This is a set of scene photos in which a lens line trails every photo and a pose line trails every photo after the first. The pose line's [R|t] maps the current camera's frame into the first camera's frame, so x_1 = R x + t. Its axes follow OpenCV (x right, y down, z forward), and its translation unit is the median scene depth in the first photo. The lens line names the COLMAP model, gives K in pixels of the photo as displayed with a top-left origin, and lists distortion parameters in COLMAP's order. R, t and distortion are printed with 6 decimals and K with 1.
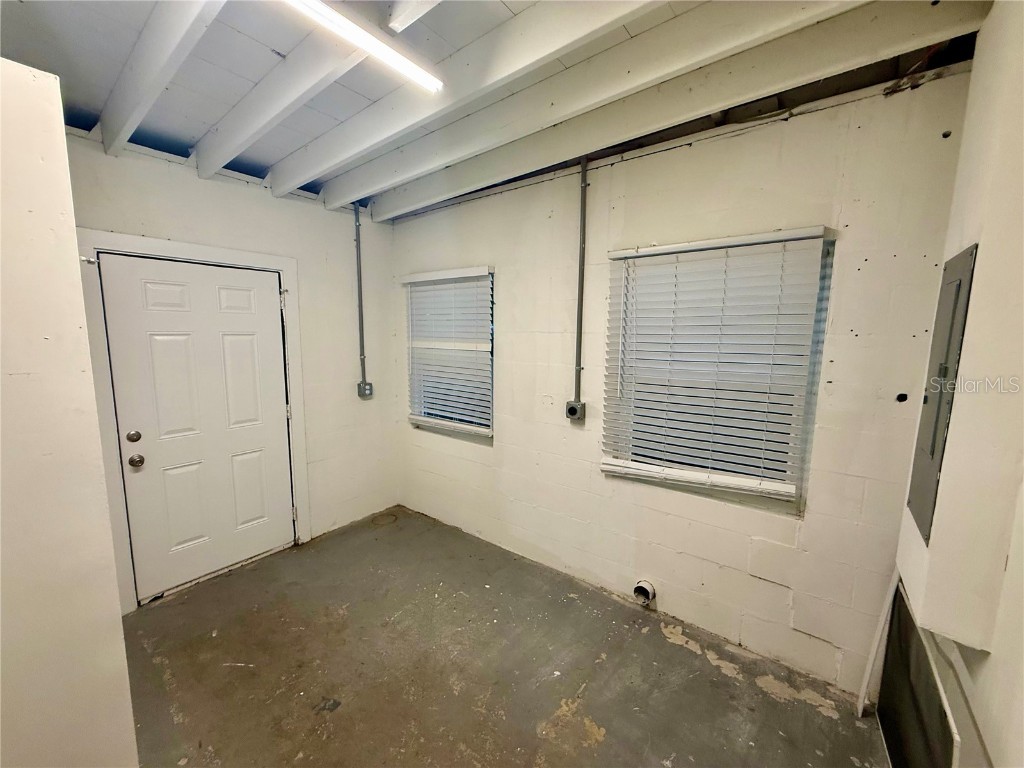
lens RADIAL K [[406.5, 0, 510.5], [0, 406.5, 382.8], [0, 0, 1]] dist [-0.000012, 0.000126]
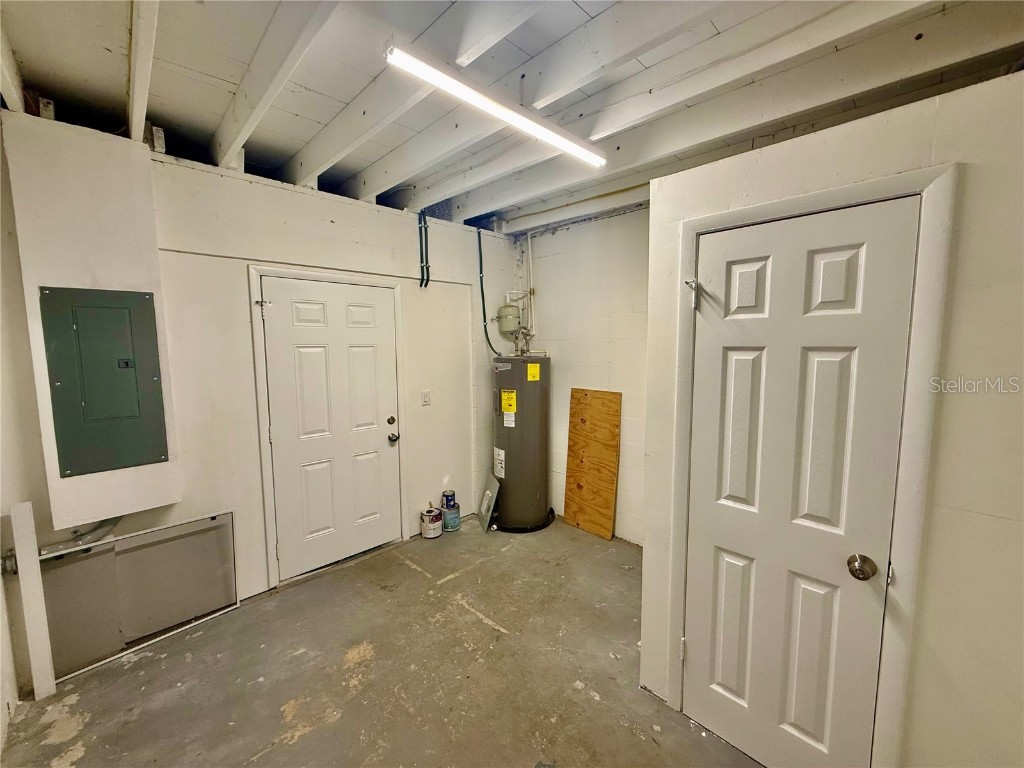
lens RADIAL K [[406.5, 0, 510.5], [0, 406.5, 382.8], [0, 0, 1]] dist [-0.000012, 0.000126]
pose [[-0.990490, -0.014181, 0.136850, -0.503875], [0.017188, 0.974128, 0.225343, -0.219631], [-0.136505, 0.225553, -0.964620, 1.754109]]
